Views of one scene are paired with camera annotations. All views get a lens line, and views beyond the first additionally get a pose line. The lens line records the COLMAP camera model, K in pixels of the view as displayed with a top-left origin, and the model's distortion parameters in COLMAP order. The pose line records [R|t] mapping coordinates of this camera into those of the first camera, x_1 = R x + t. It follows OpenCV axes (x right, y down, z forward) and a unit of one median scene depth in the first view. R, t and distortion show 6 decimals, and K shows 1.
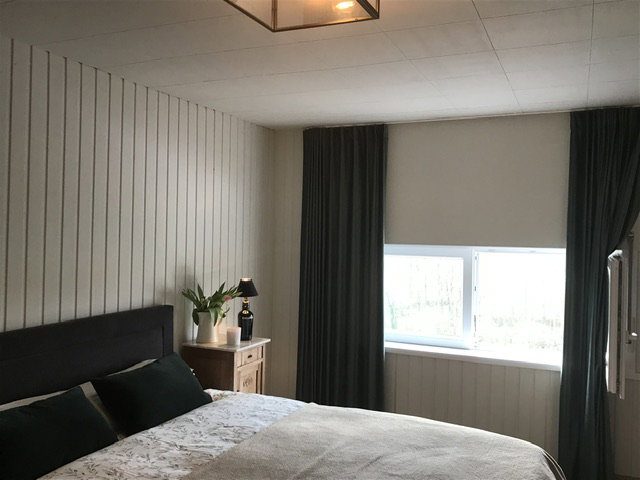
lens RADIAL K [[602.6, 0, 320.0], [0, 602.6, 240.0], [0, 0, 1]] dist [0.003468, -0.001142]
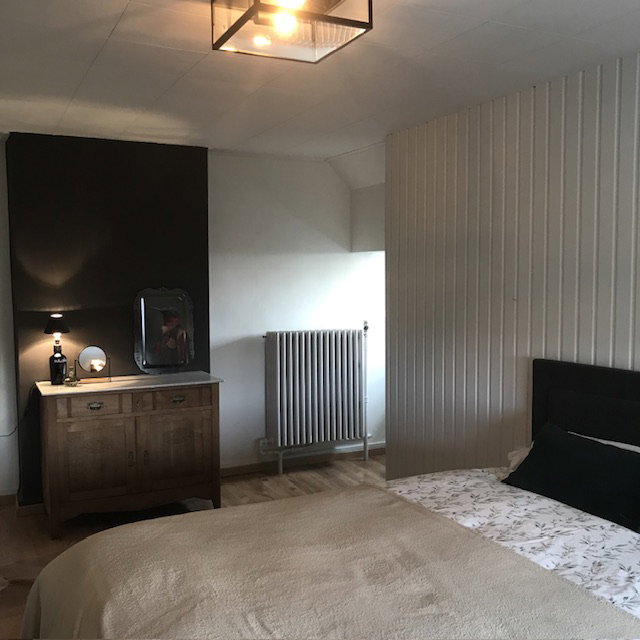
lens RADIAL K [[694.4, 0, 320.0], [0, 694.4, 320.0], [0, 0, 1]] dist [0.107468, -0.331626]
pose [[-0.672337, 0.035745, -0.739381, 0.654711], [-0.004735, 0.998605, 0.052582, 0.012939], [0.740230, 0.038854, -0.671230, 1.407004]]
